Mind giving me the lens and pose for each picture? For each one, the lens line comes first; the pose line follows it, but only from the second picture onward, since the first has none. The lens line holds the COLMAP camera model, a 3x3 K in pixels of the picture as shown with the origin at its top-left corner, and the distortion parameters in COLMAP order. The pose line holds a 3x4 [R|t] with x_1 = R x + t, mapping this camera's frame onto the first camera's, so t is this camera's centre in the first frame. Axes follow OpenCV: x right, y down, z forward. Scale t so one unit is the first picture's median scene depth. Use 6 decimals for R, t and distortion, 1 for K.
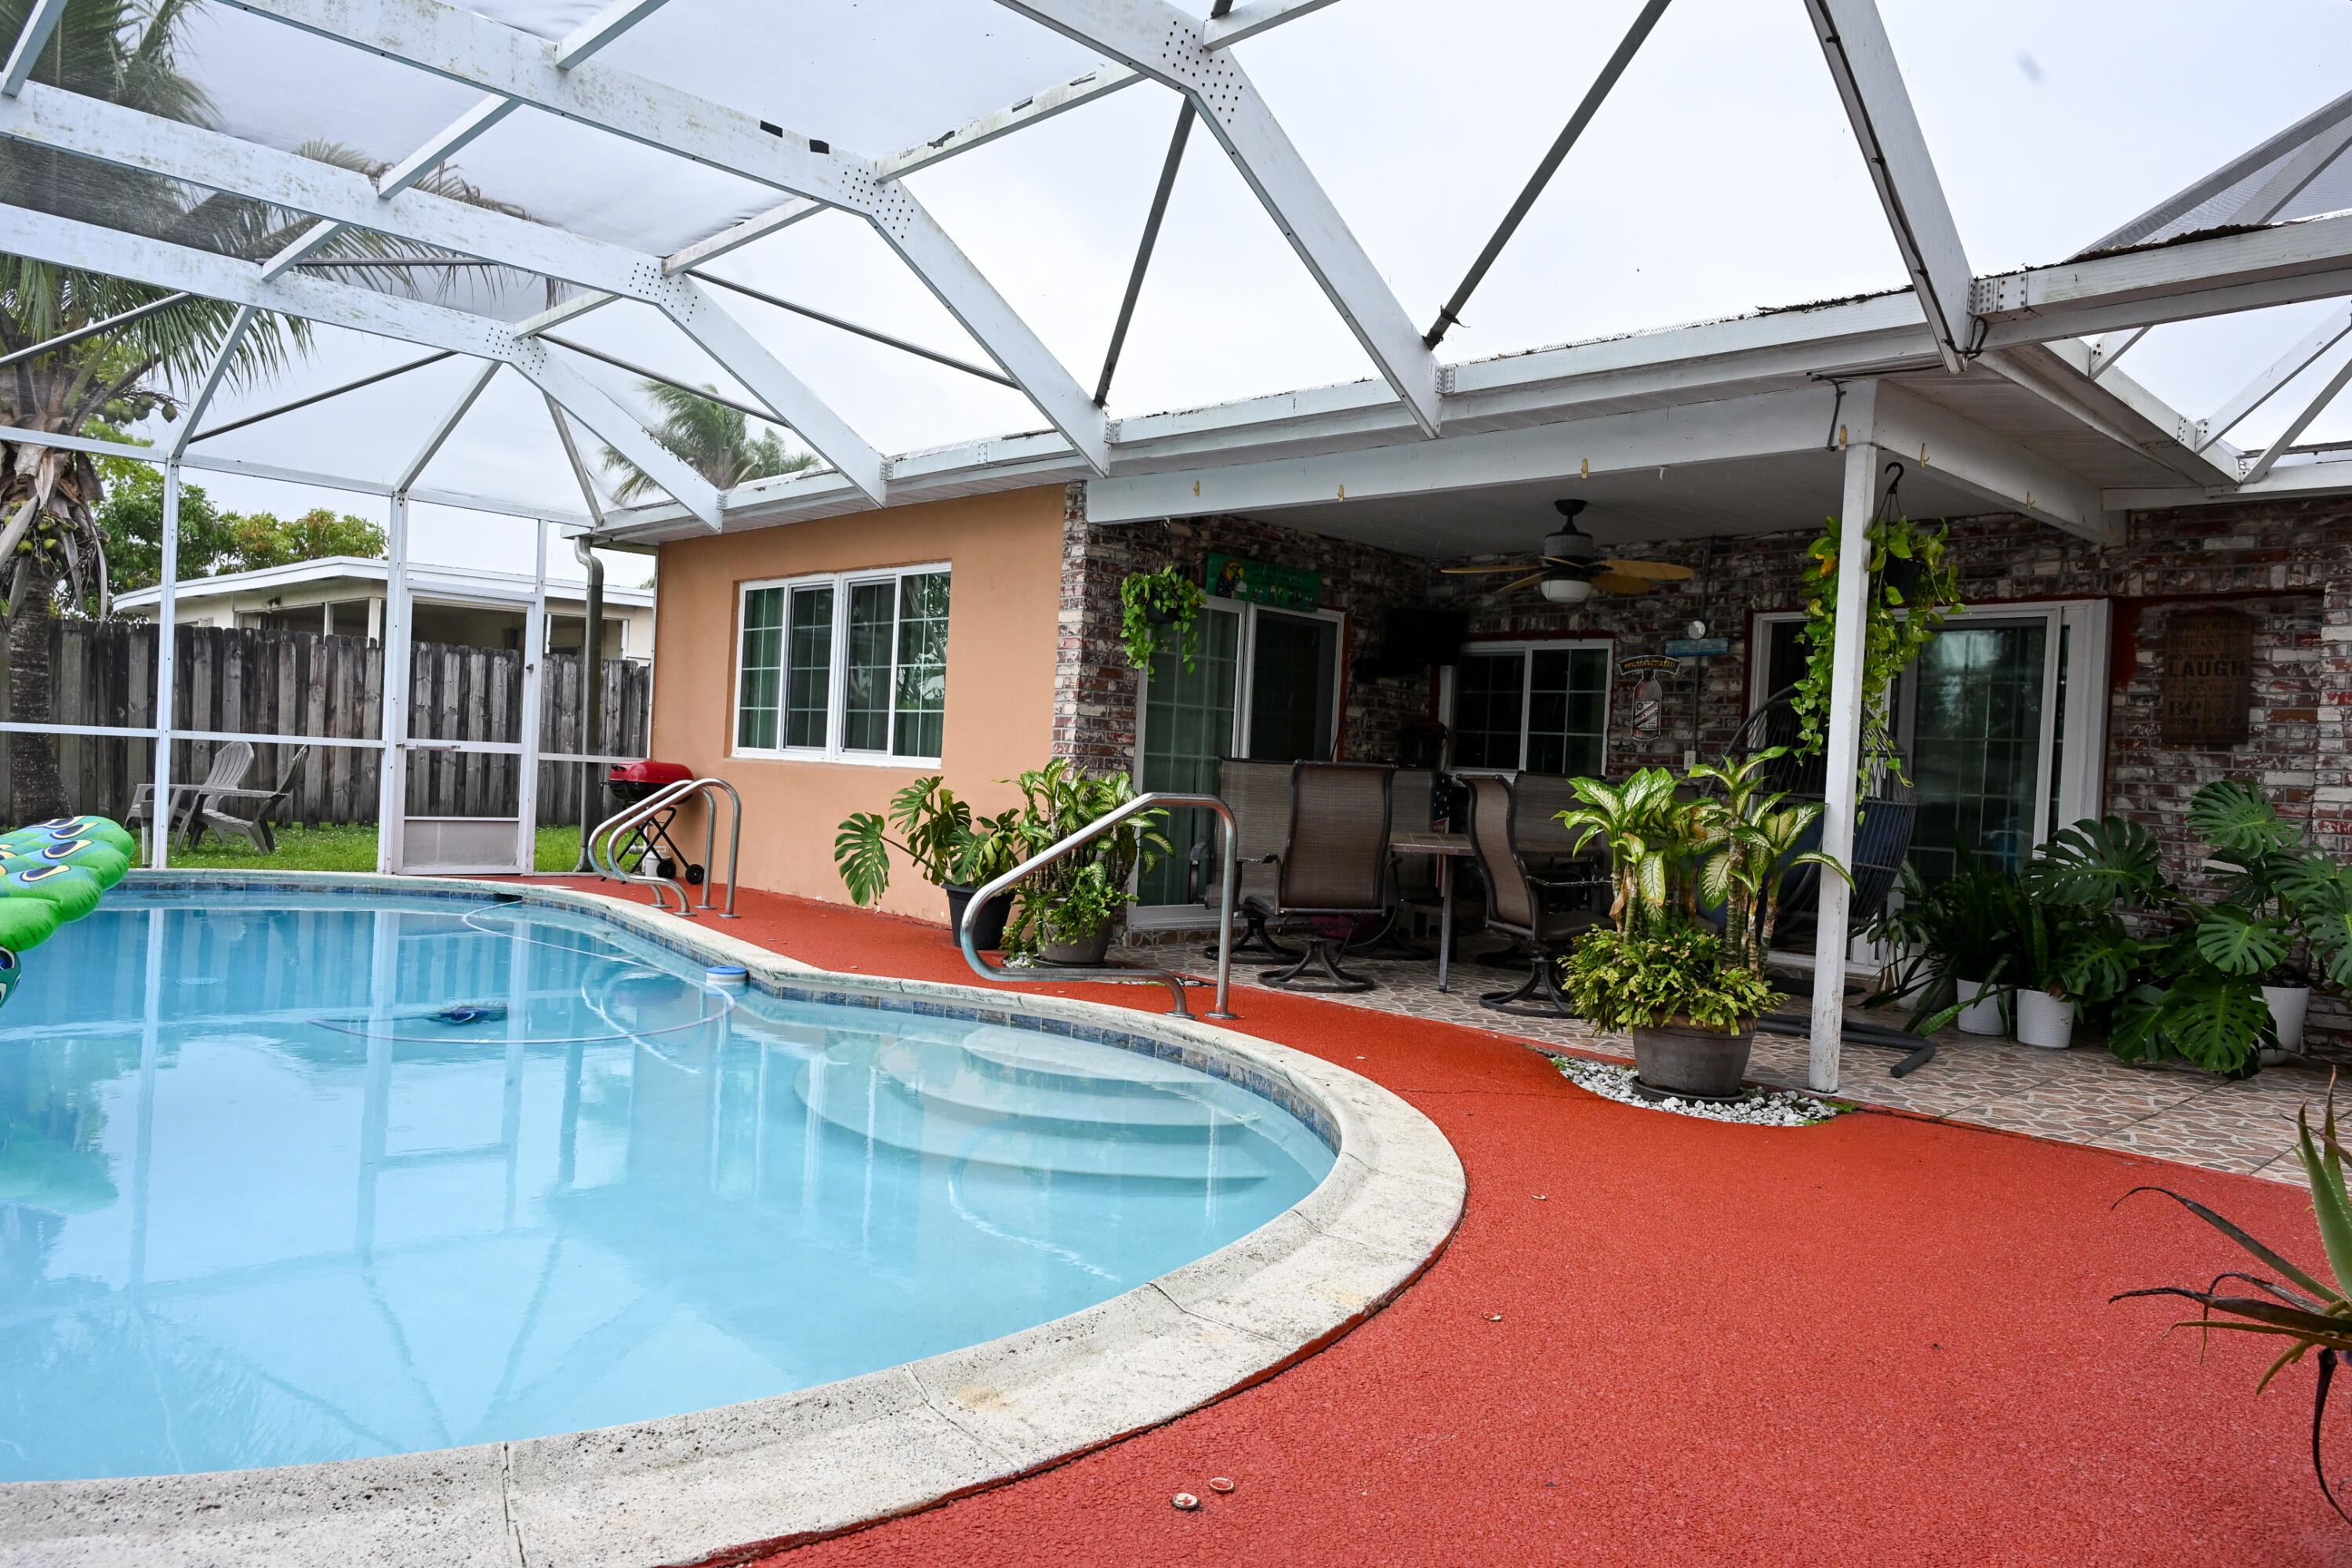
lens RADIAL K [[1566.7, 0, 1191.2], [0, 1566.7, 798.4], [0, 0, 1]] dist [0.010425, -0.012355]
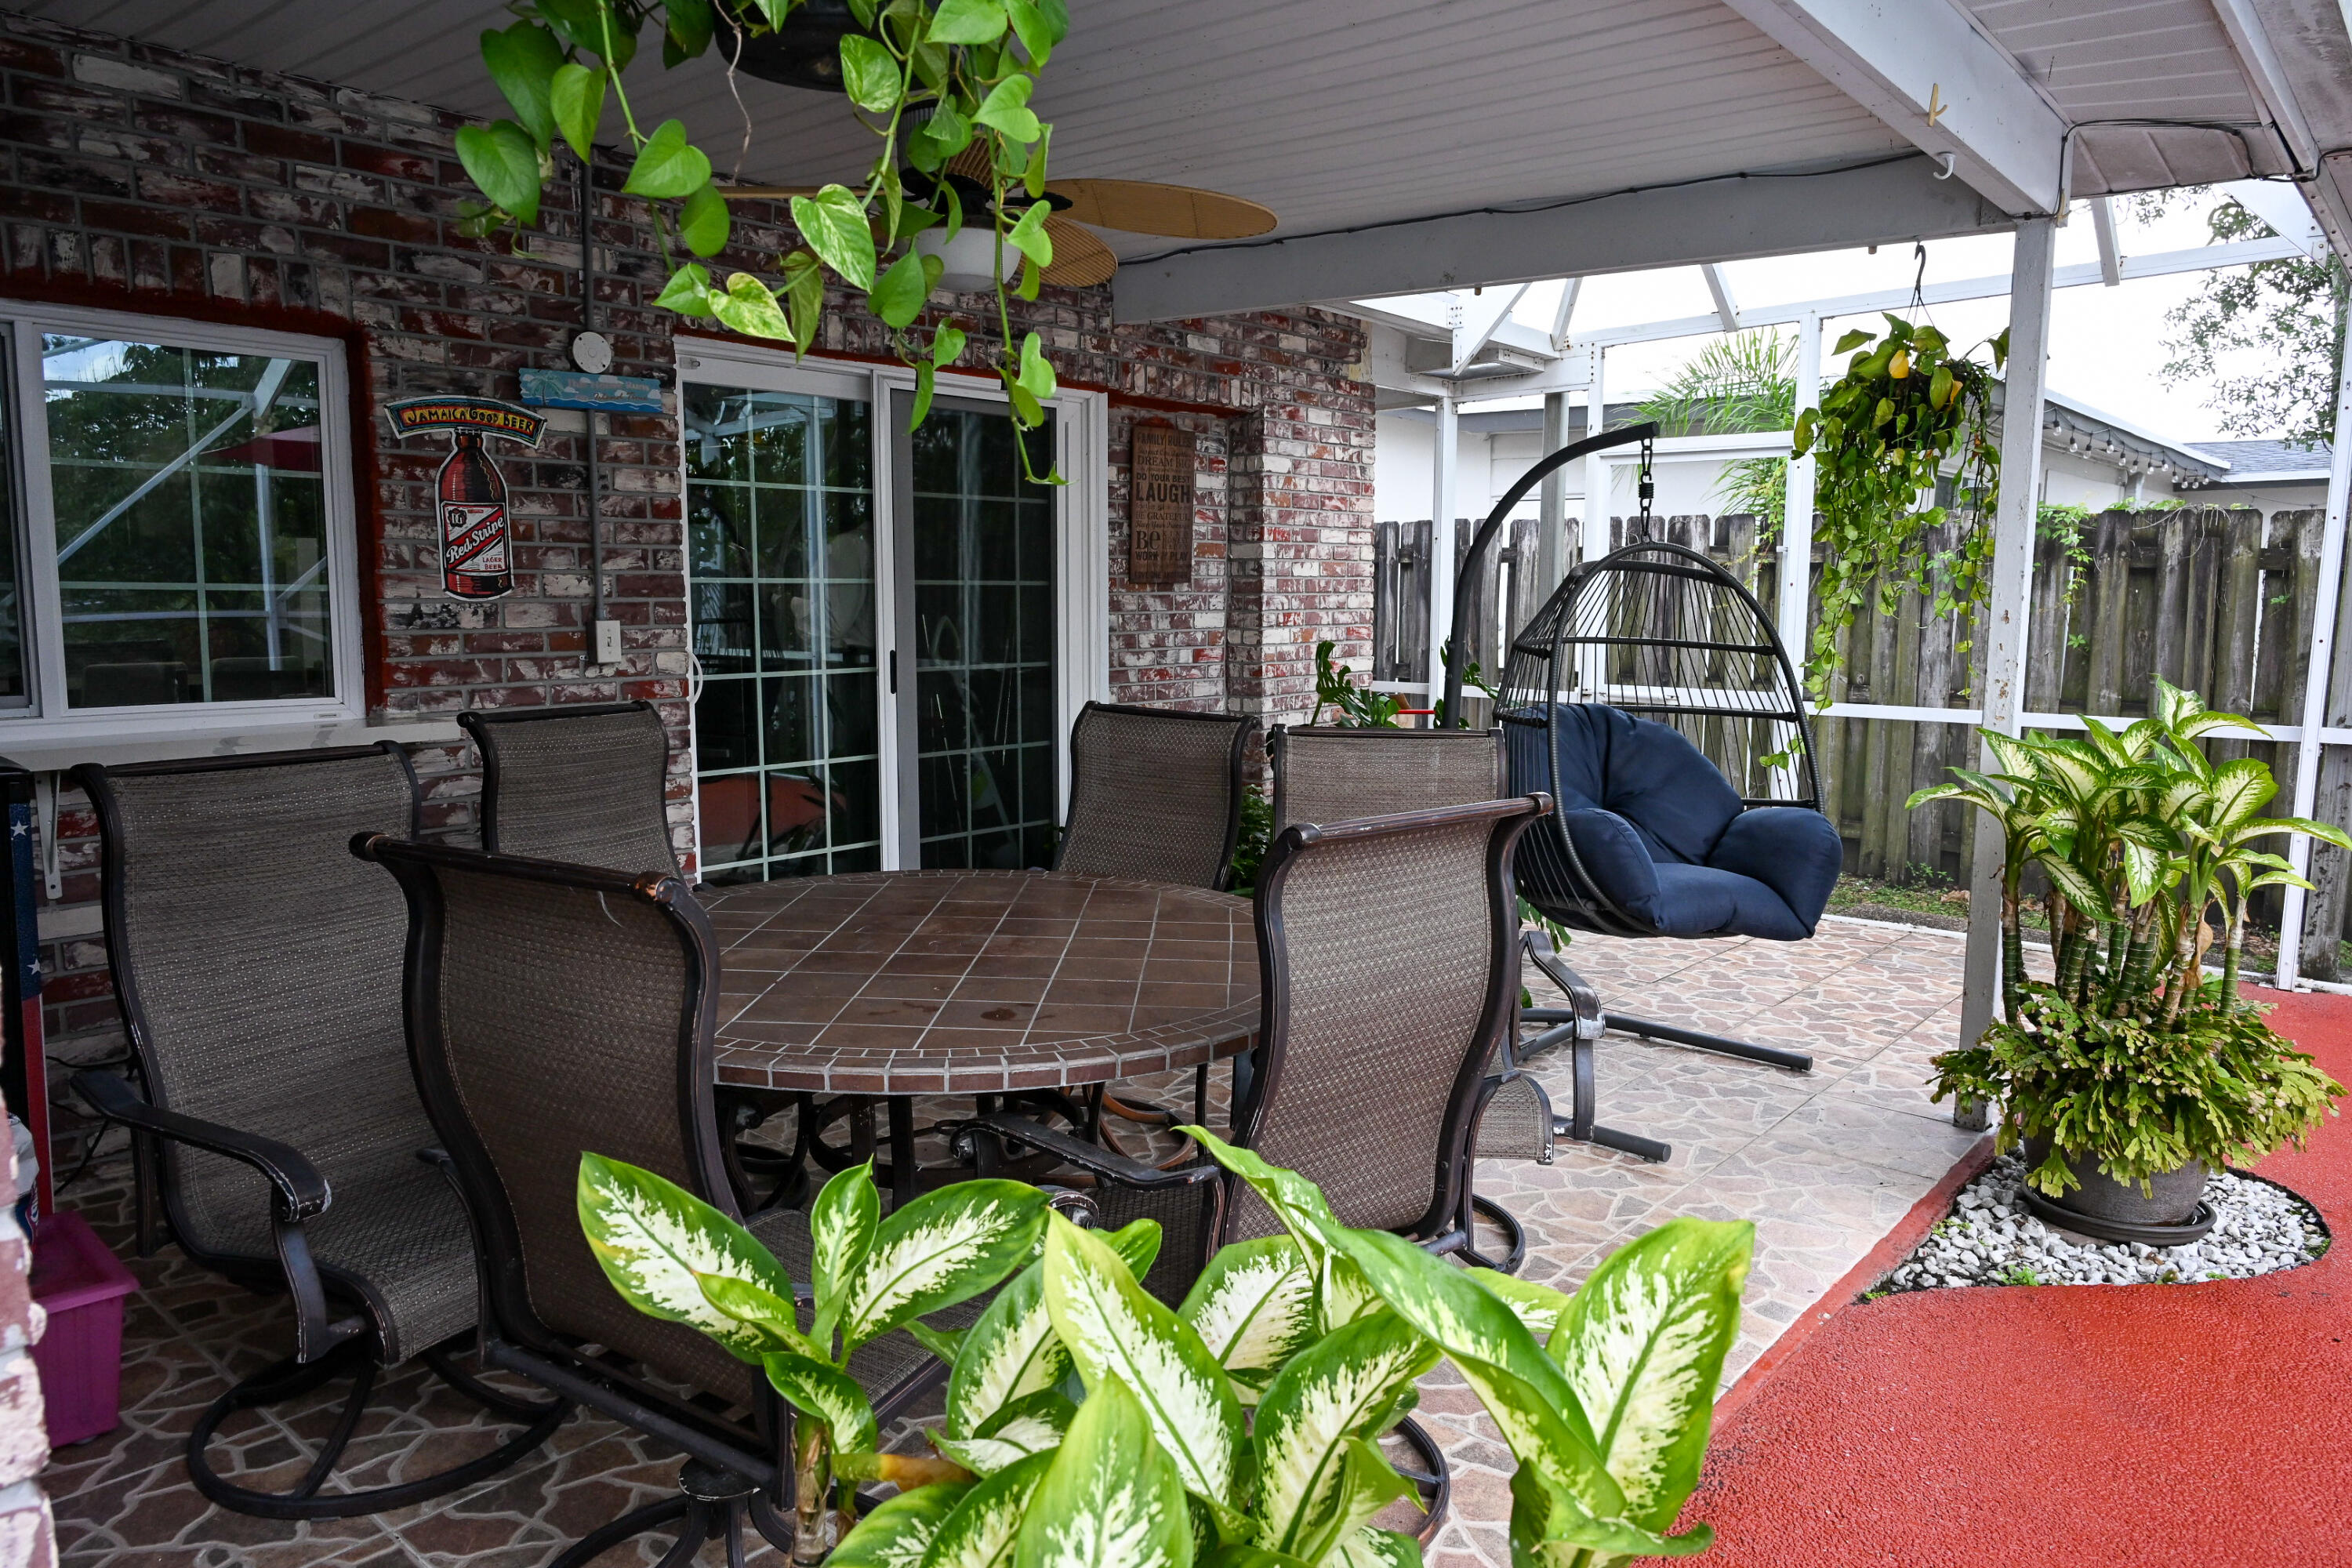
lens RADIAL K [[1566.7, 0, 1168.6], [0, 1566.7, 780.1], [0, 0, 1]] dist [0.010425, -0.012355]
pose [[-0.097064, -0.174820, 0.979804, -0.169944], [0.007573, 0.984295, 0.176371, -0.068188], [-0.995249, 0.024539, -0.094216, 0.929714]]
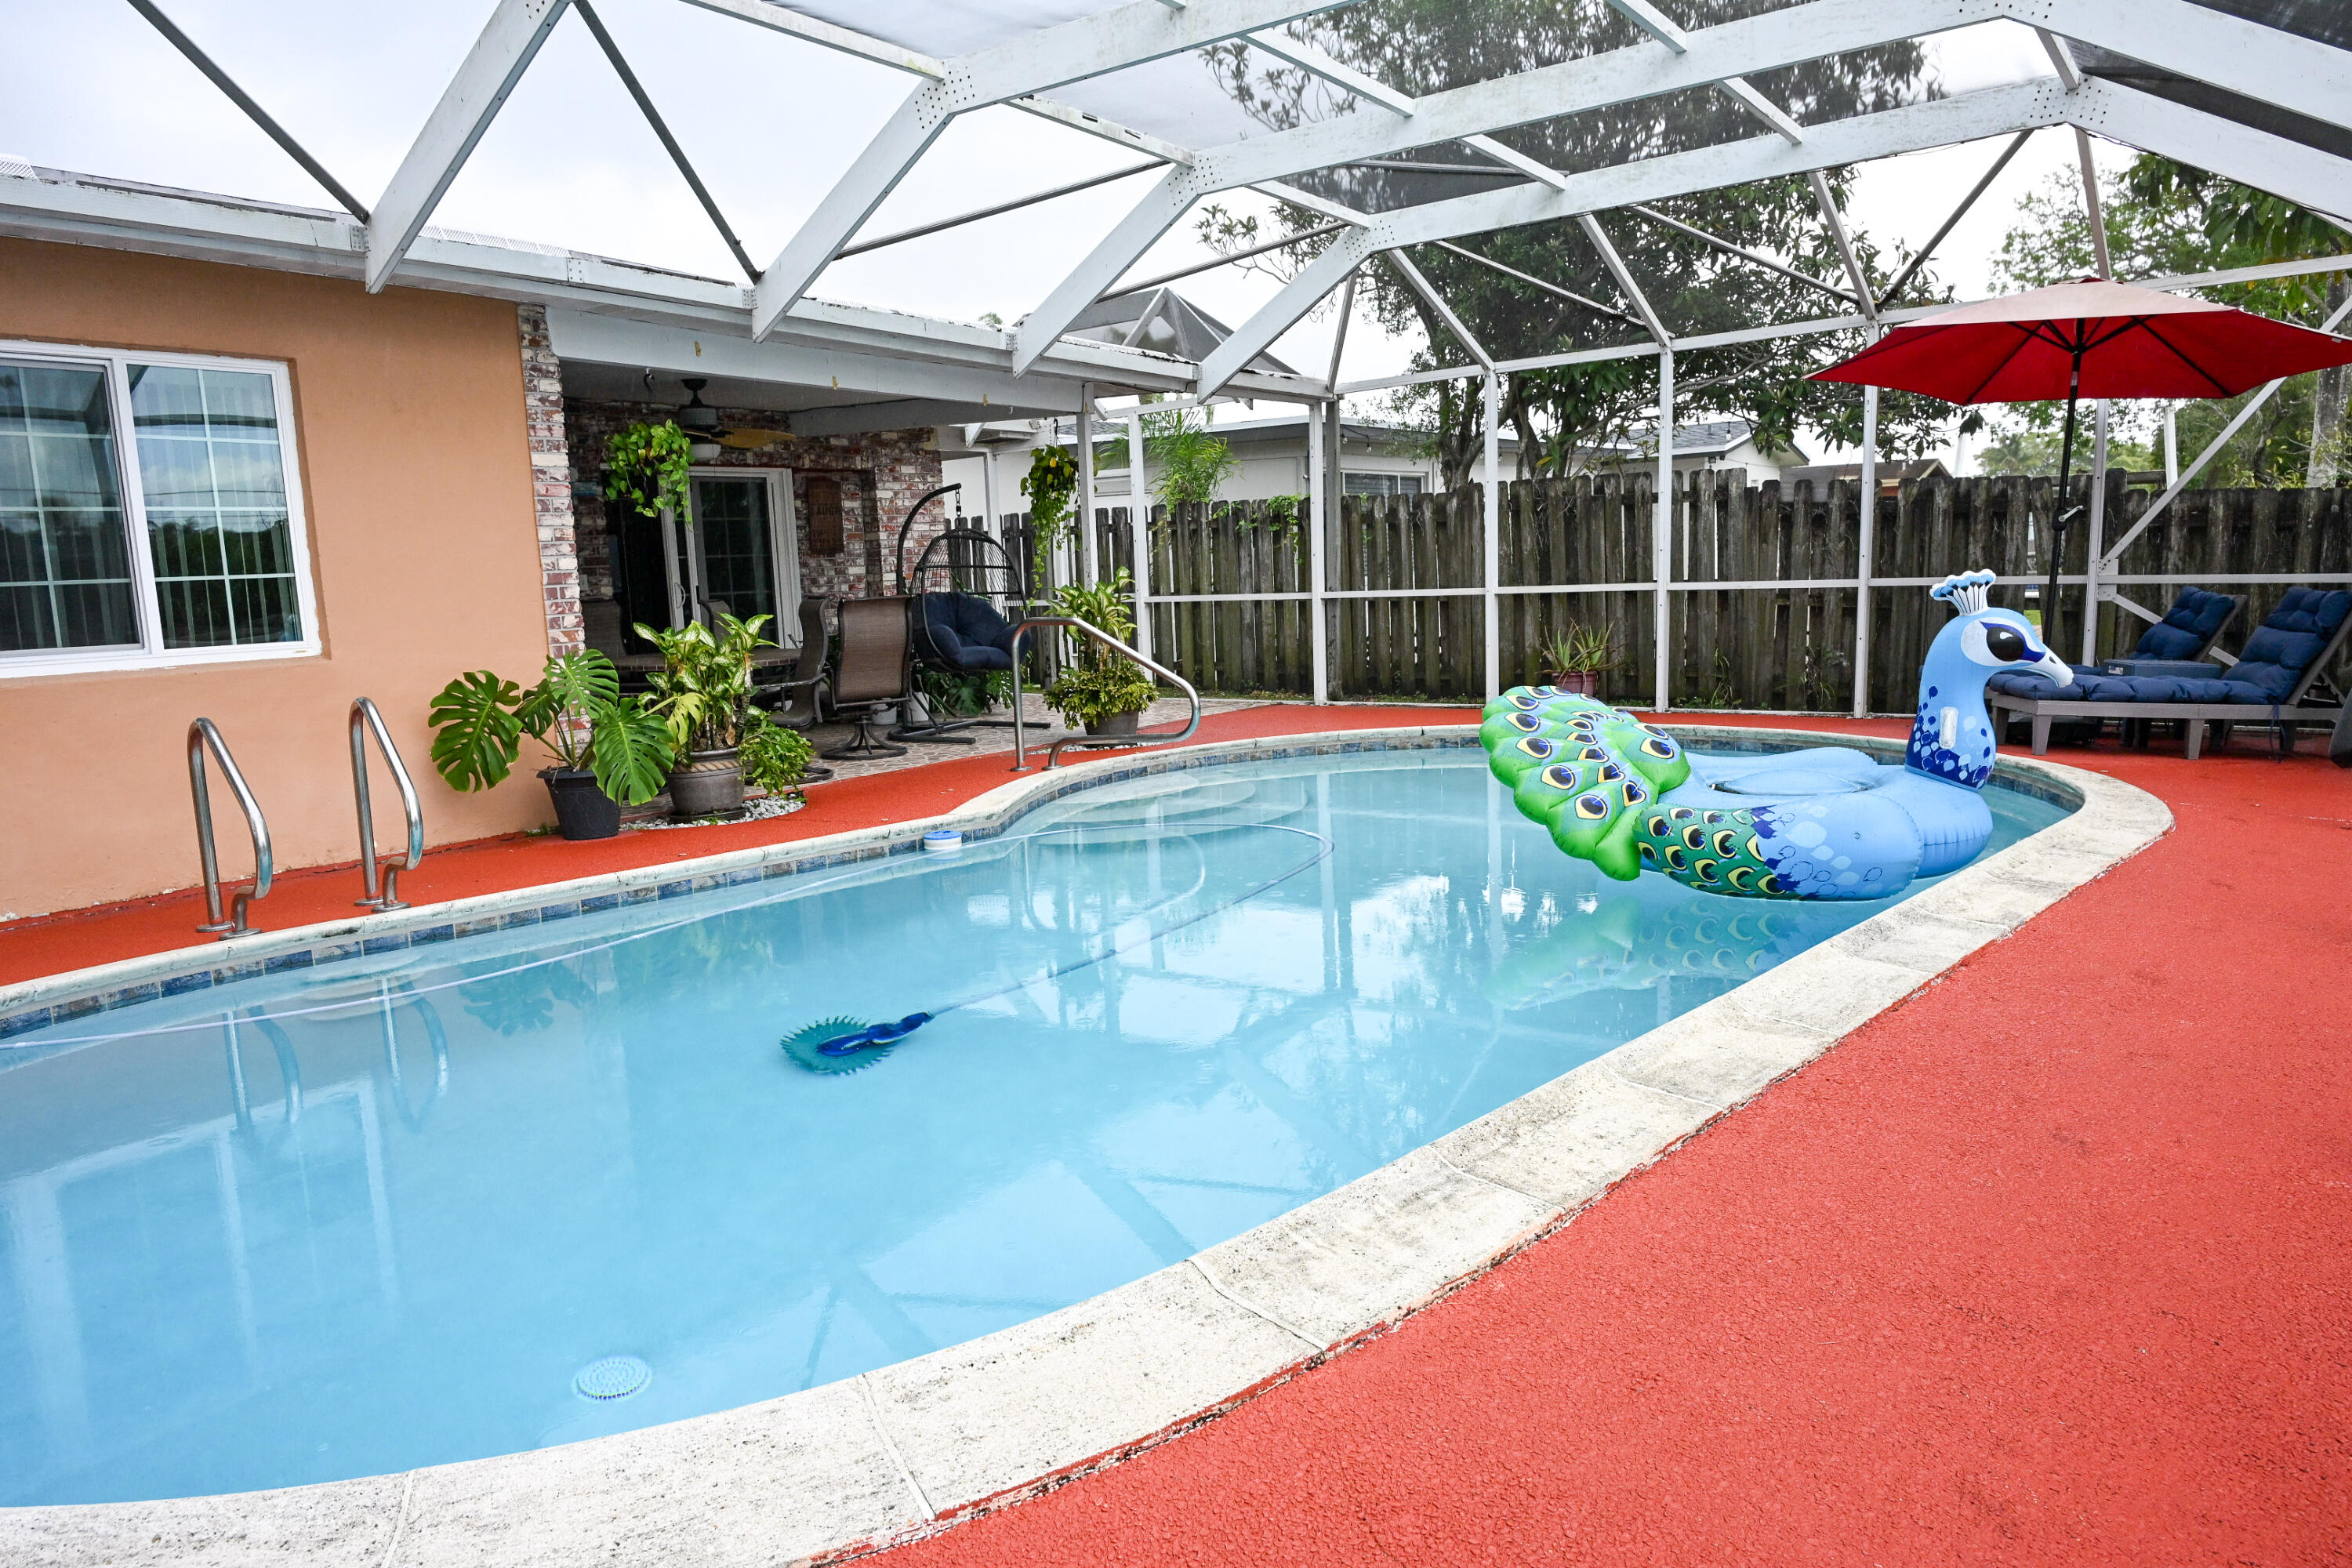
lens RADIAL K [[1566.7, 0, 1186.8], [0, 1566.7, 777.8], [0, 0, 1]] dist [0.010425, -0.012355]
pose [[-0.197954, -0.178585, 0.963806, -1.042530], [0.046272, 0.980465, 0.191176, -0.092196], [-0.979119, 0.082441, -0.185823, 0.821718]]
